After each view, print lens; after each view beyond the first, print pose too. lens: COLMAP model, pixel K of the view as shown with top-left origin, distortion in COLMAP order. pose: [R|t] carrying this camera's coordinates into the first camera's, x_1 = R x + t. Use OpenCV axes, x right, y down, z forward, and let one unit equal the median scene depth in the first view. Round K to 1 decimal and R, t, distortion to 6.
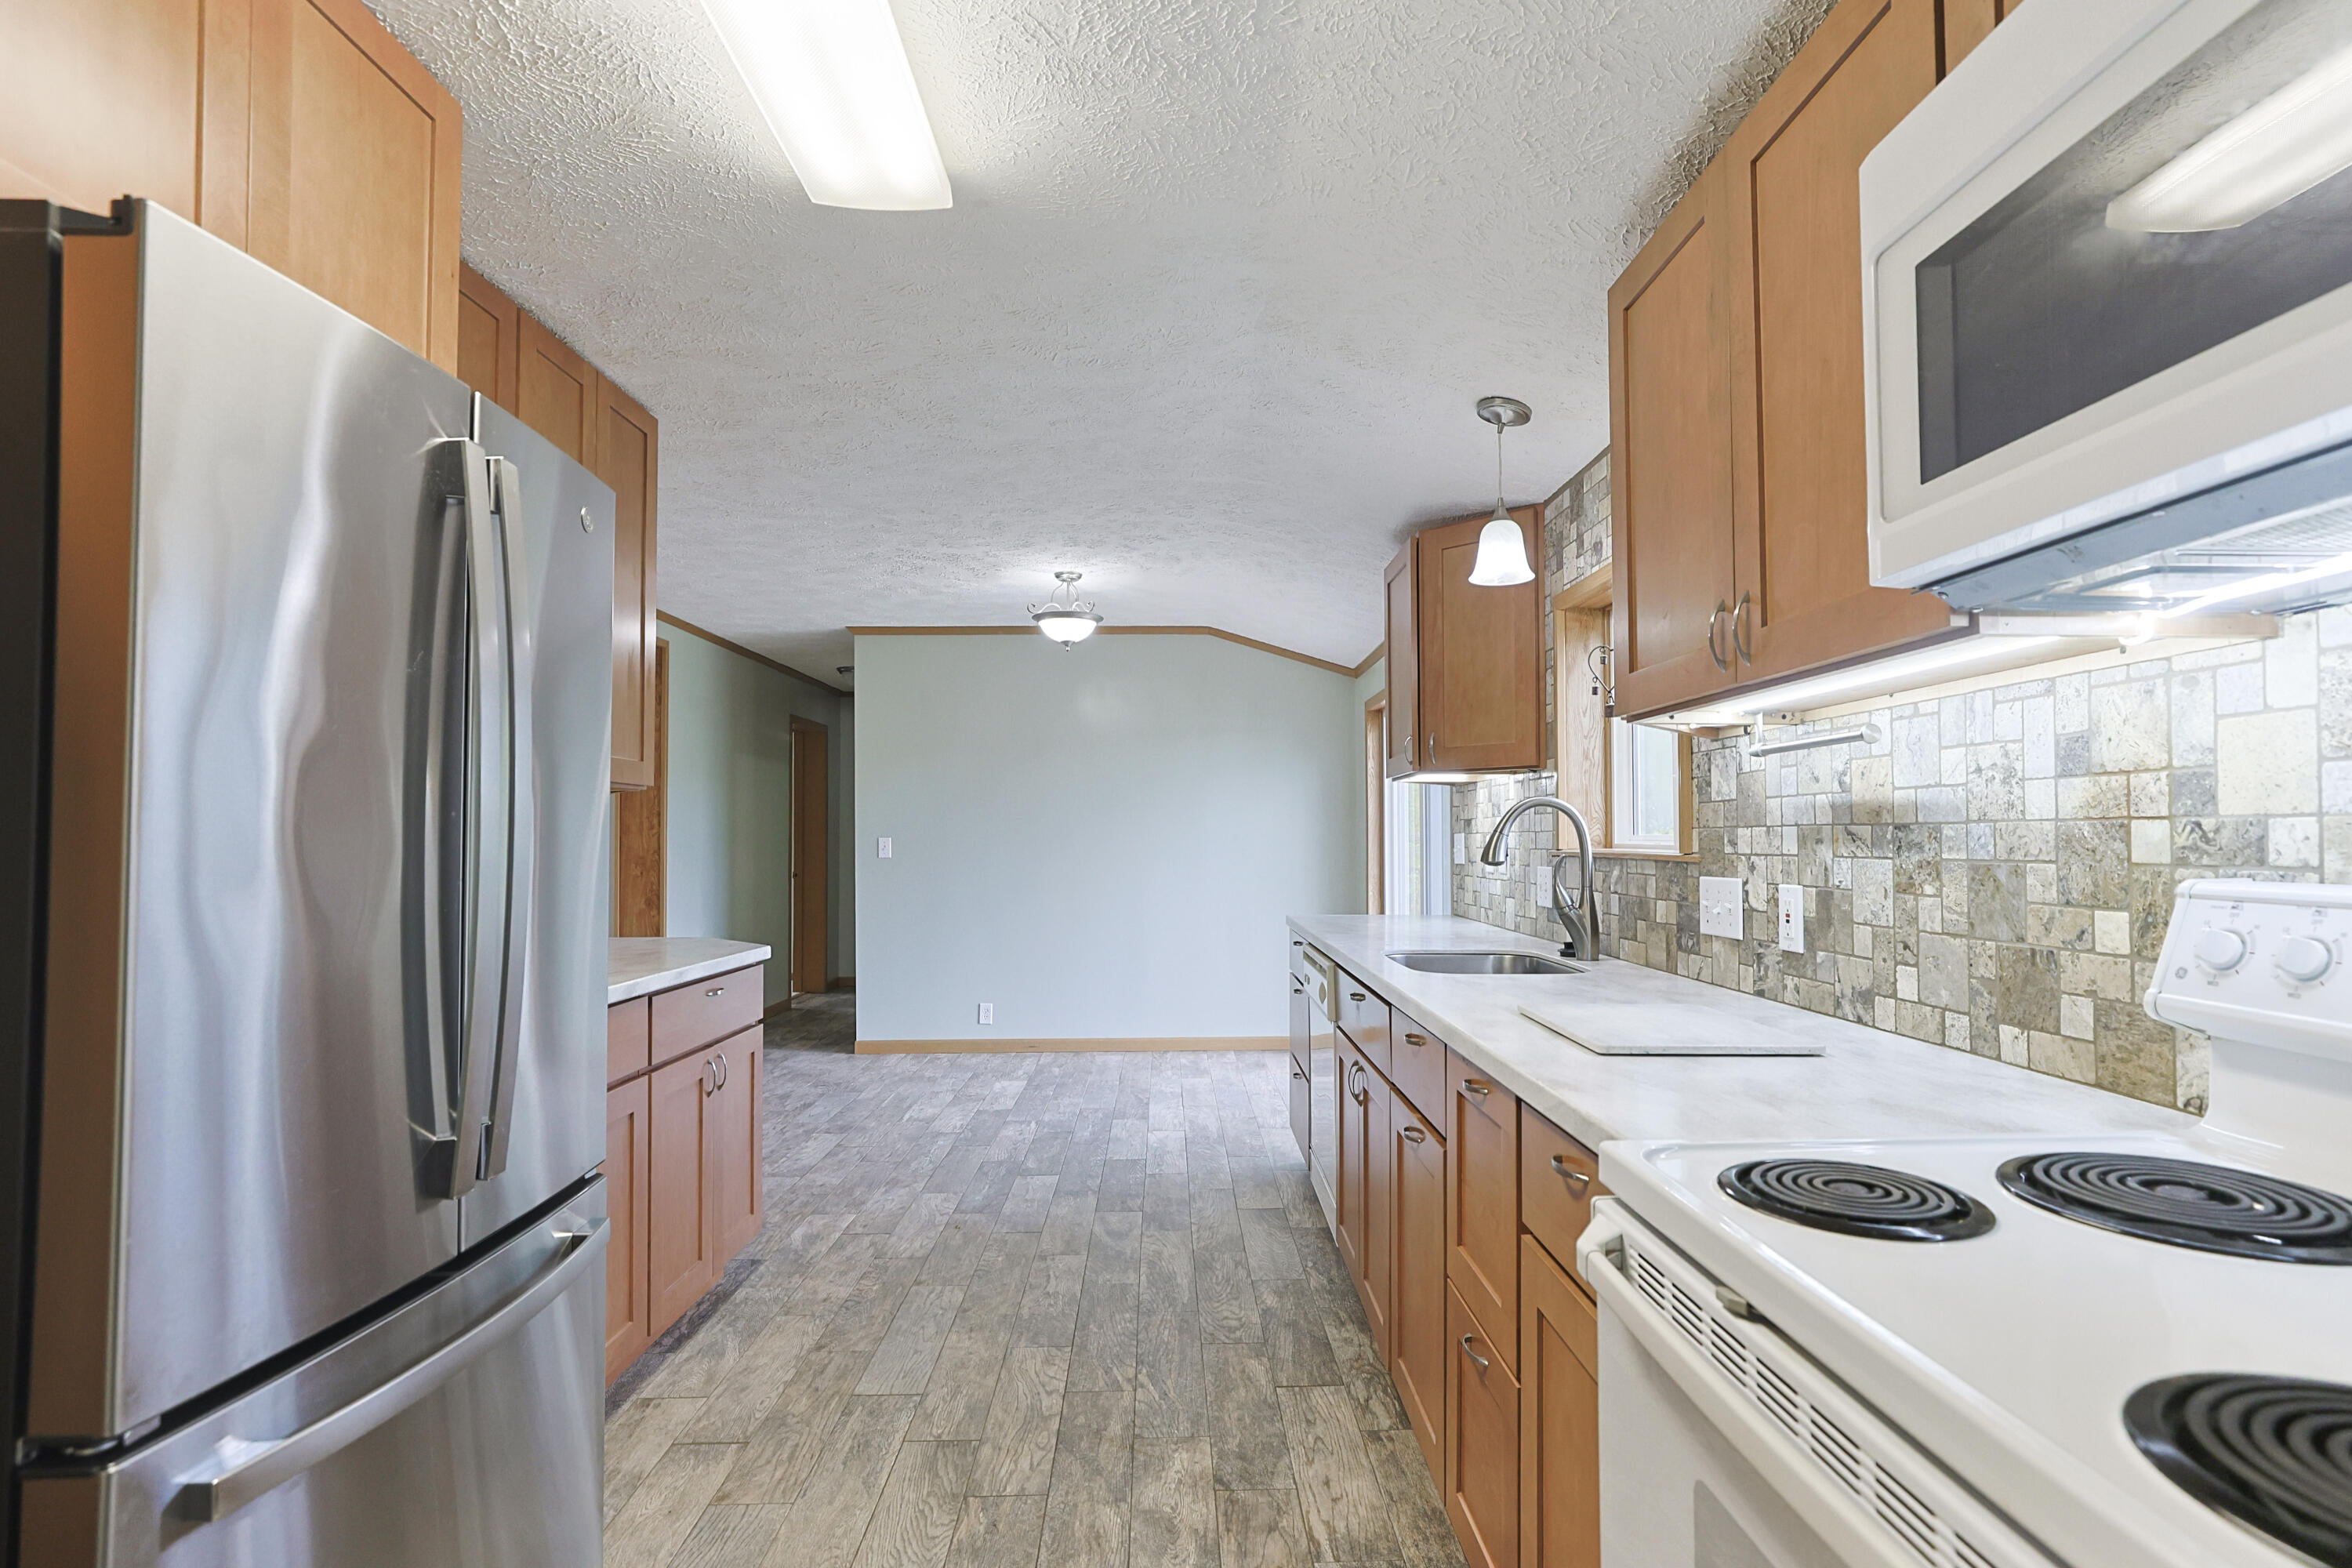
lens RADIAL K [[1130.2, 0, 1180.5], [0, 1130.2, 810.0], [0, 0, 1]] dist [0.000412, 0.000080]
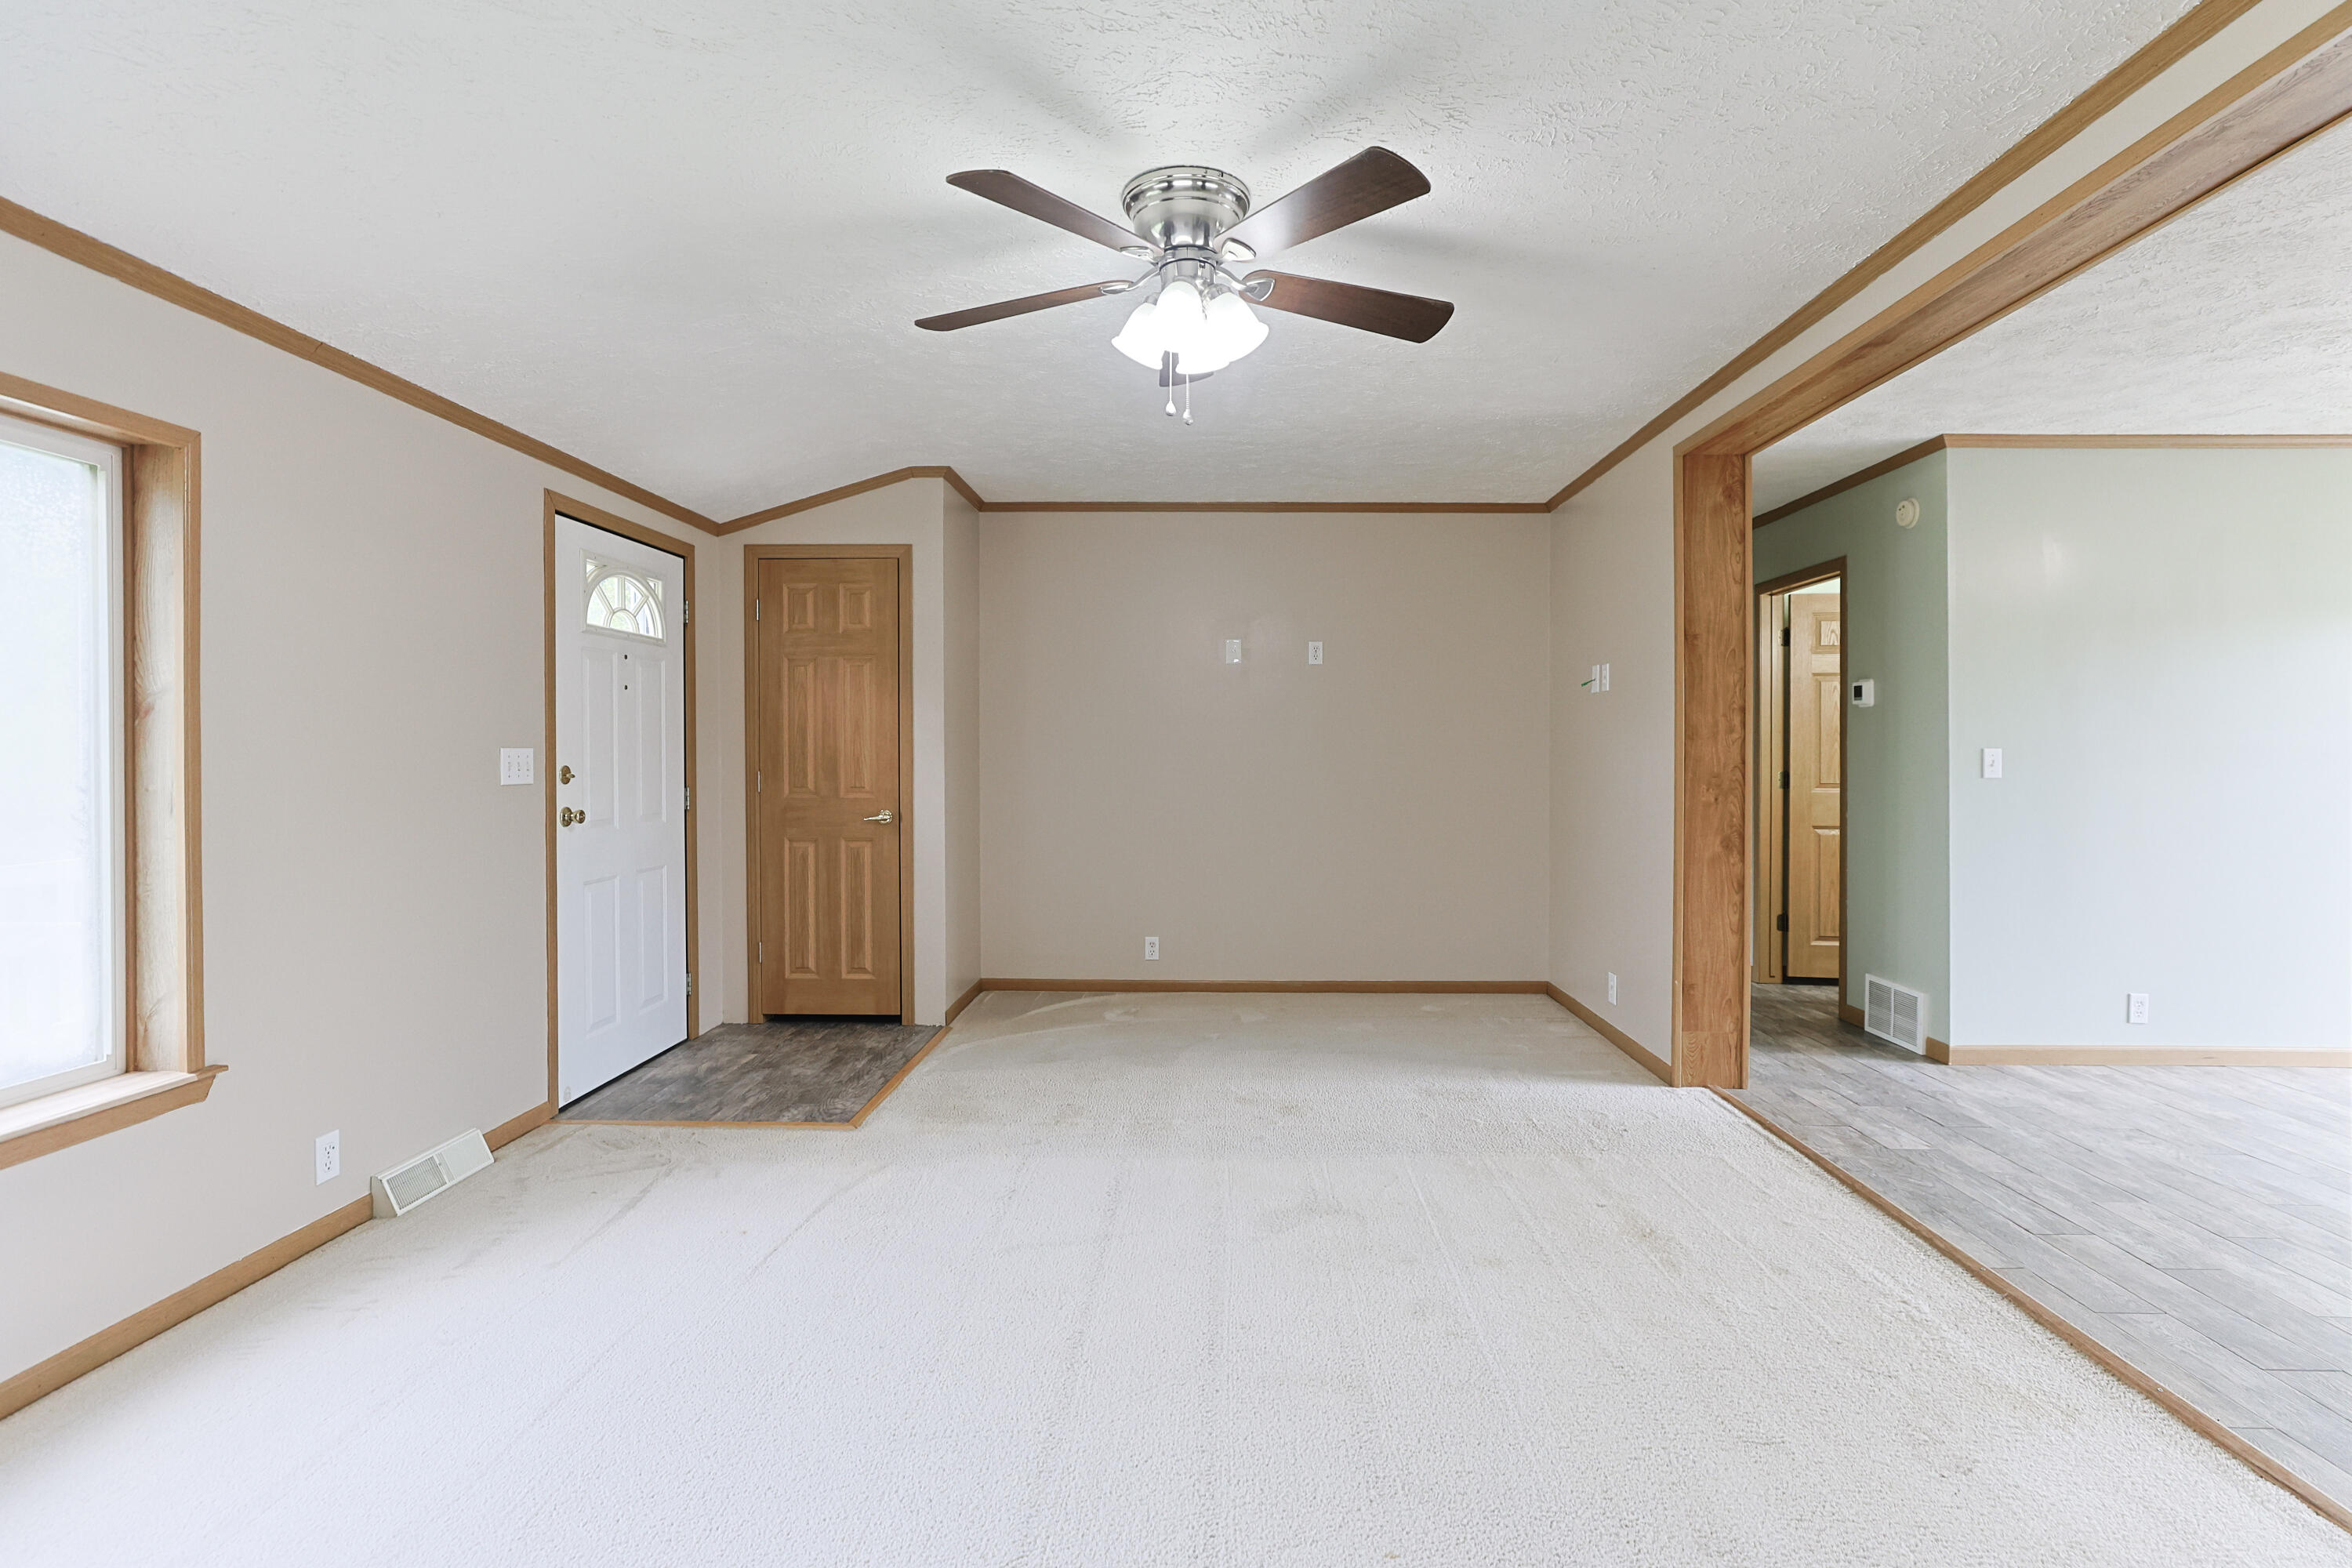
lens RADIAL K [[1161.5, 0, 1201.6], [0, 1161.5, 769.1], [0, 0, 1]] dist [-0.023864, 0.011105]
pose [[0.999636, 0.006032, -0.026277, -2.486353], [-0.004872, 0.999020, 0.043993, 0.032908], [0.026517, -0.043849, 0.998686, 1.042199]]
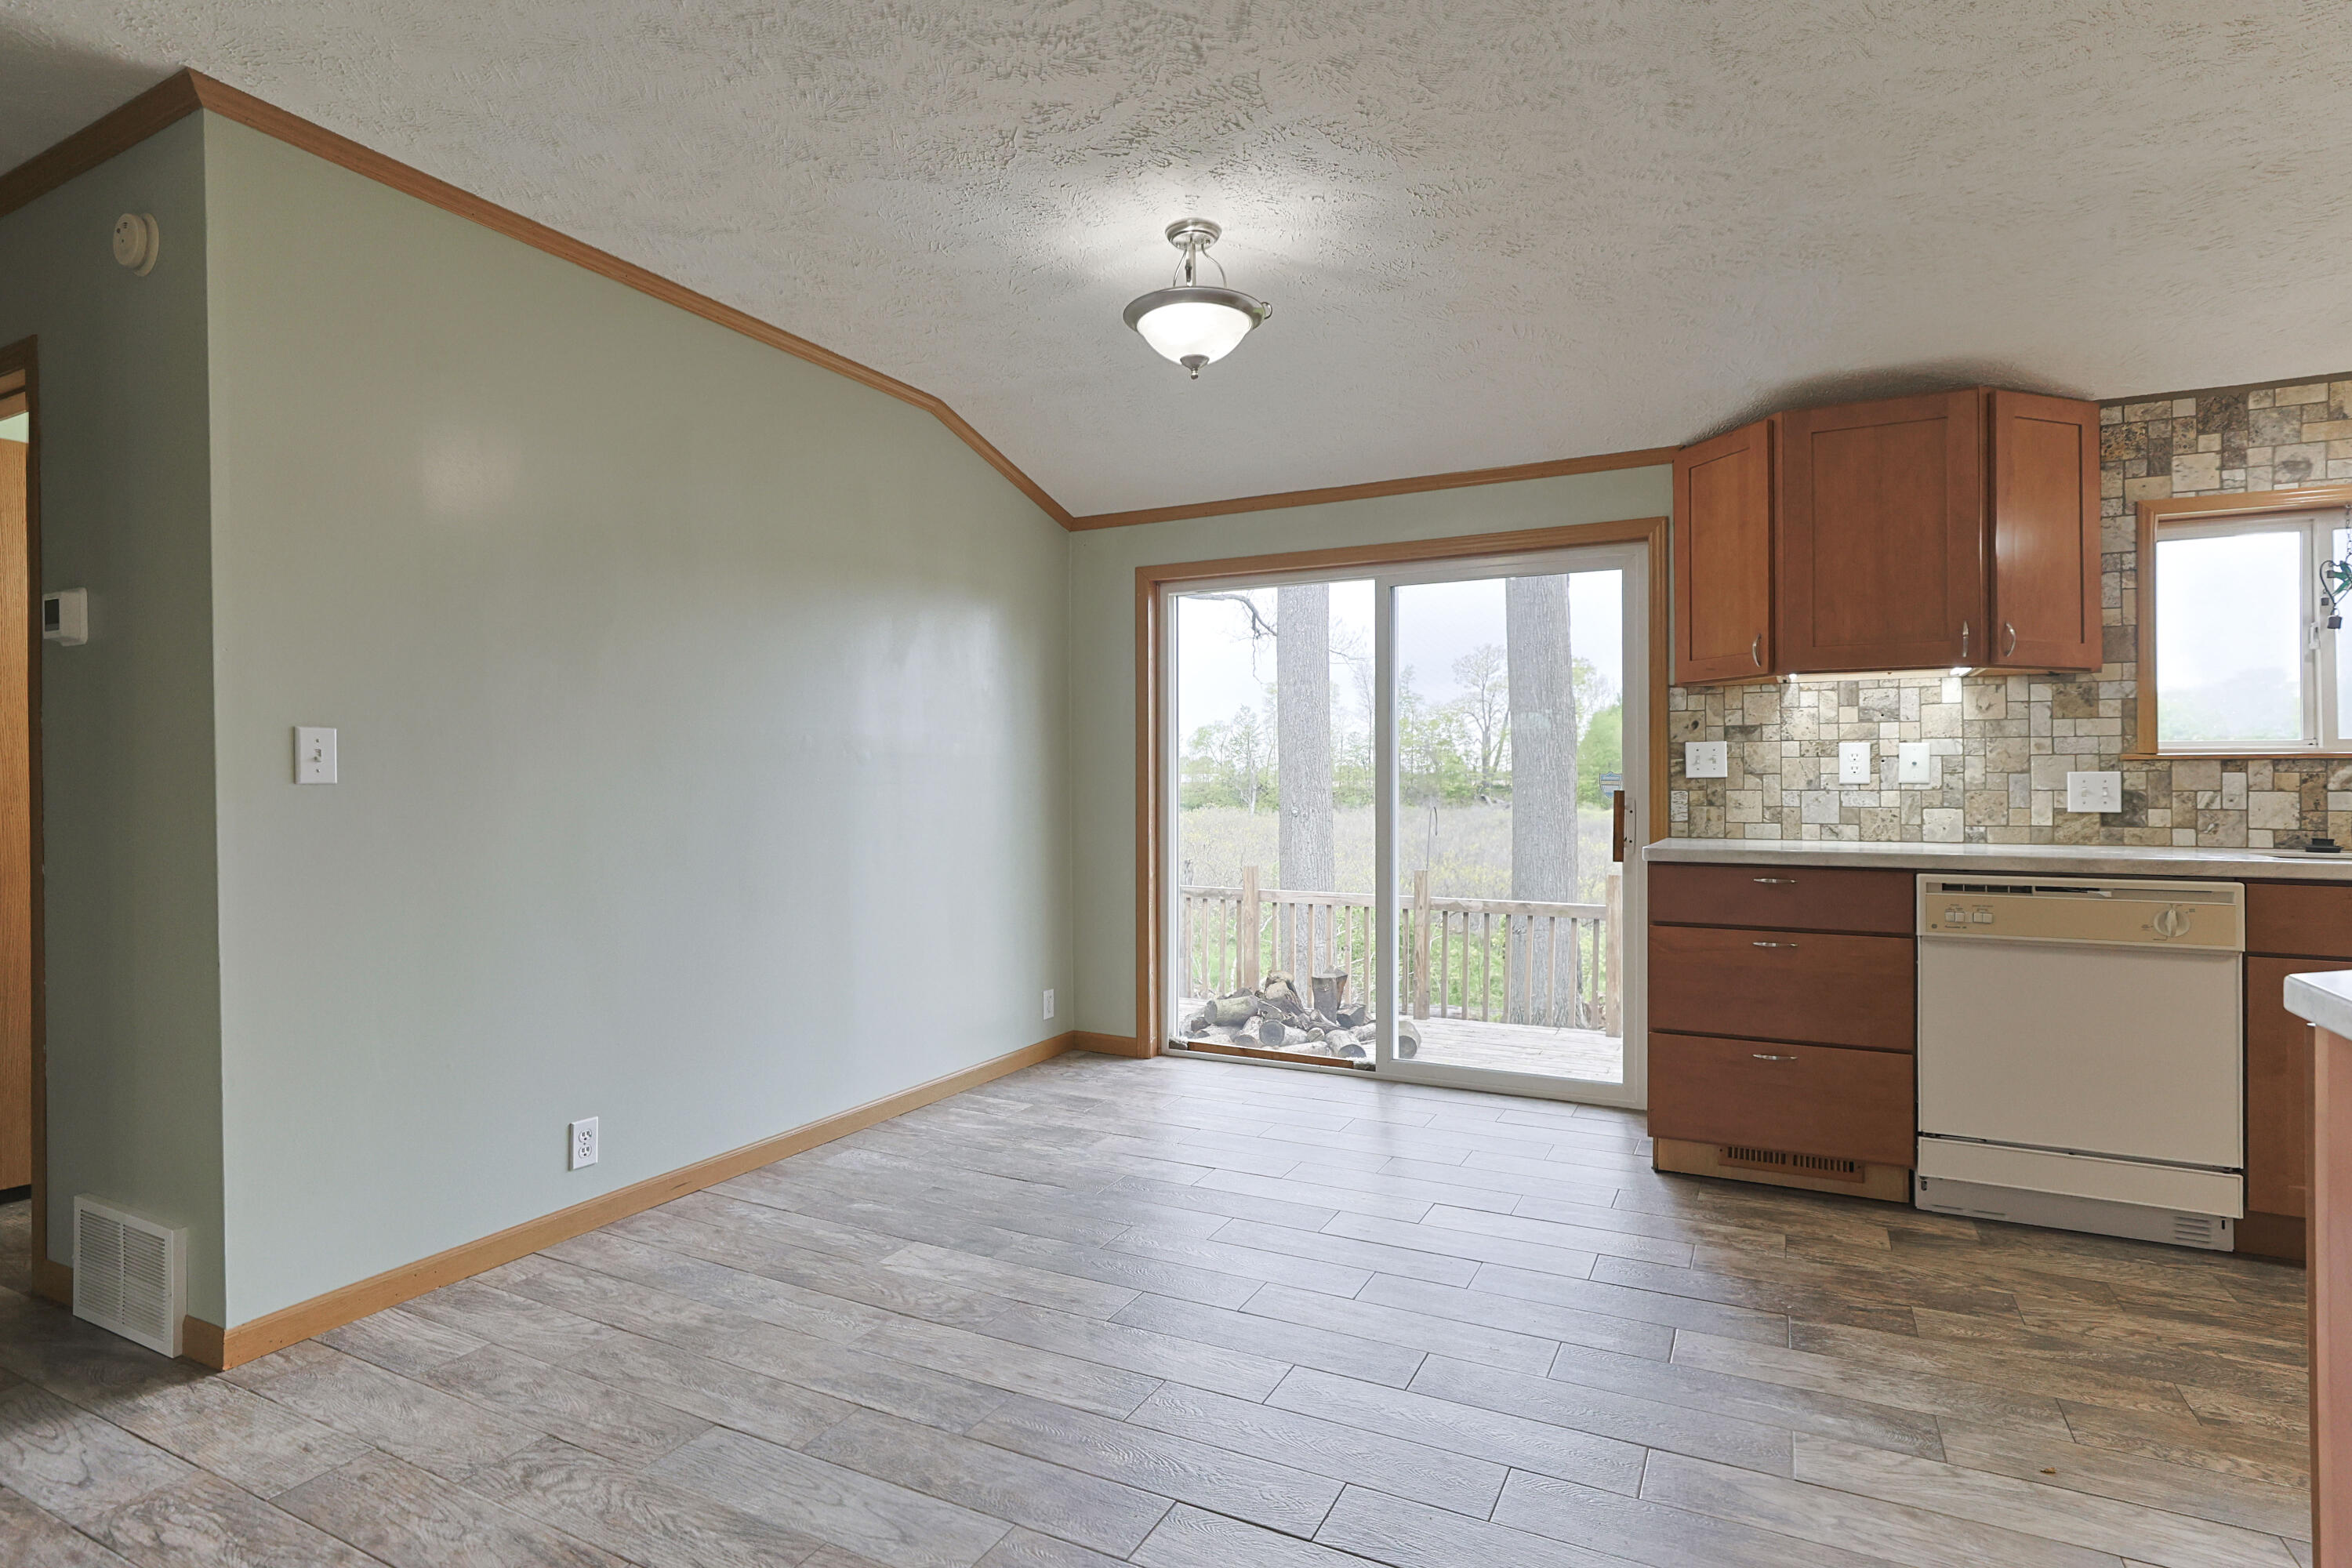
lens RADIAL K [[1149.2, 0, 1209.9], [0, 1149.2, 774.4], [0, 0, 1]] dist [-0.022700, 0.012998]
pose [[0.453452, 0.004394, 0.891270, -1.574515], [-0.020382, 0.999777, 0.005440, 0.111564], [-0.891048, -0.020633, 0.453441, 2.041363]]
